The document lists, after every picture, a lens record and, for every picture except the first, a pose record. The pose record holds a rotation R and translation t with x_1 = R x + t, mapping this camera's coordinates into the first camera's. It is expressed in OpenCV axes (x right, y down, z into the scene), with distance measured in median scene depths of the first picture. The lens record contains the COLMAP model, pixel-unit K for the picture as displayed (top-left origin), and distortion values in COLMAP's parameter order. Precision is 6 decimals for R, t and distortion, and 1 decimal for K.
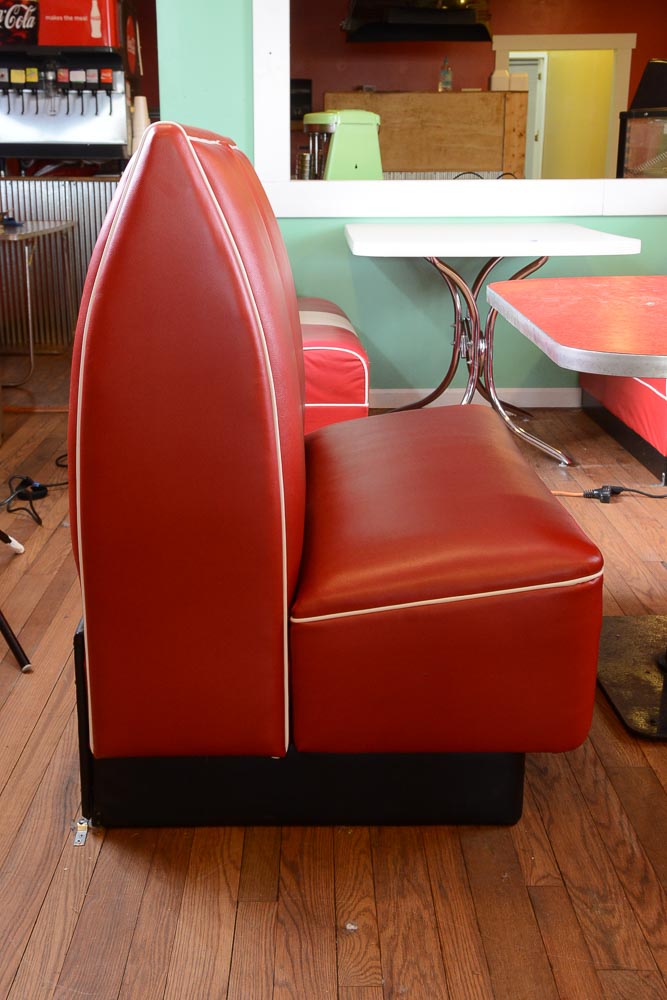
lens RADIAL K [[1140.0, 0, 326.2], [0, 1140.0, 494.6], [0, 0, 1]] dist [0.053368, 0.000000]
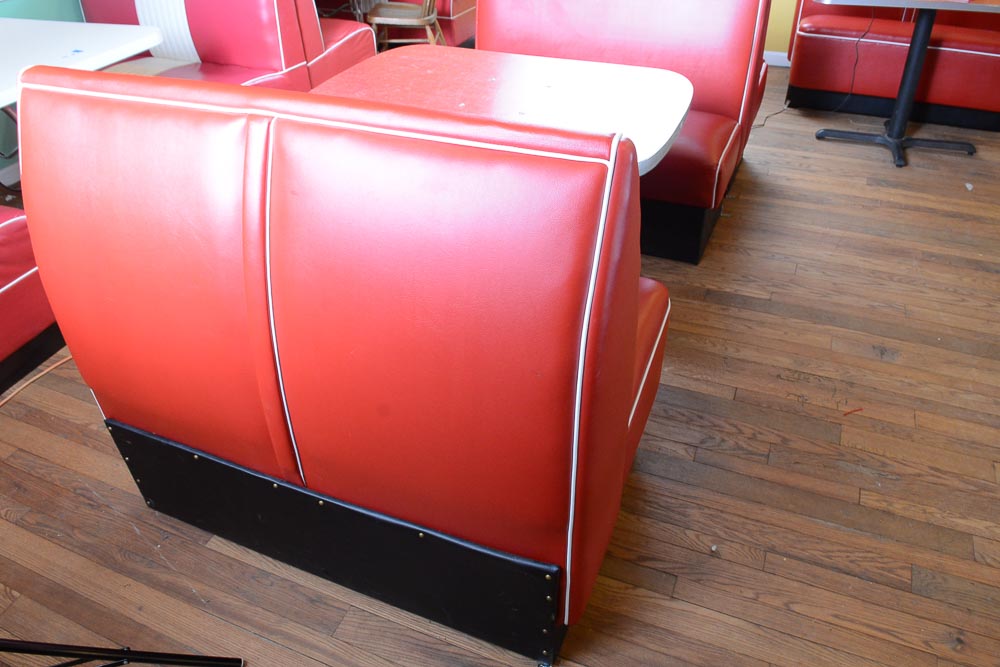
lens RADIAL K [[719.4, 0, 493.2], [0, 719.4, 333.2], [0, 0, 1]] dist [-0.041658, -0.001859]
pose [[0.399136, -0.559072, 0.726725, -0.389014], [0.283760, 0.829003, 0.481907, -0.271611], [-0.871878, 0.013870, 0.489527, 0.427009]]
